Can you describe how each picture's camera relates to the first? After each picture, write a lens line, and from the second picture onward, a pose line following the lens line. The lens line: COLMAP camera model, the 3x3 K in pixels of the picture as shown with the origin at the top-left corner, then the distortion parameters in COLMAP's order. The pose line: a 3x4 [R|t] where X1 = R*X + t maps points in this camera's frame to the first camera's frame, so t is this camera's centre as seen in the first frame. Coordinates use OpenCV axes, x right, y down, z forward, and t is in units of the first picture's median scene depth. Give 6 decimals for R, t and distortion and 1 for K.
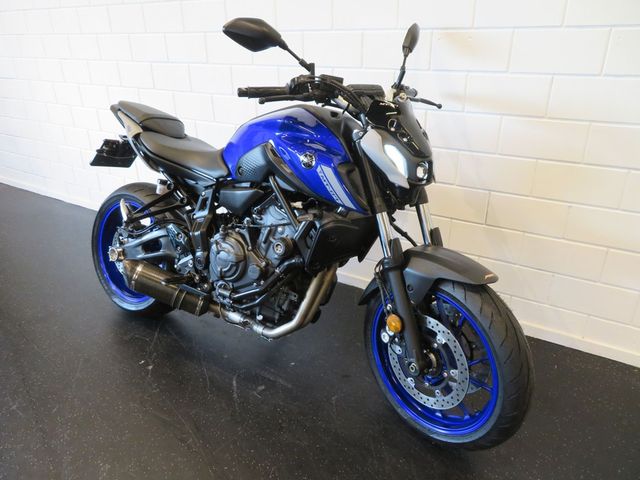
lens RADIAL K [[464.4, 0, 319.7], [0, 464.4, 241.0], [0, 0, 1]] dist [-0.009980, 0.005297]
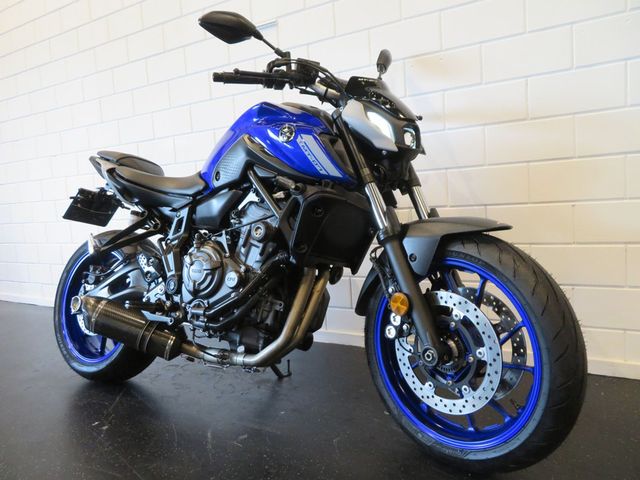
lens RADIAL K [[464.4, 0, 319.7], [0, 464.4, 239.6], [0, 0, 1]] dist [-0.009980, 0.005297]
pose [[0.998089, -0.056825, 0.024269, 0.004457], [0.061632, 0.943628, -0.325219, 0.288765], [-0.004421, 0.326093, 0.945327, 0.157513]]
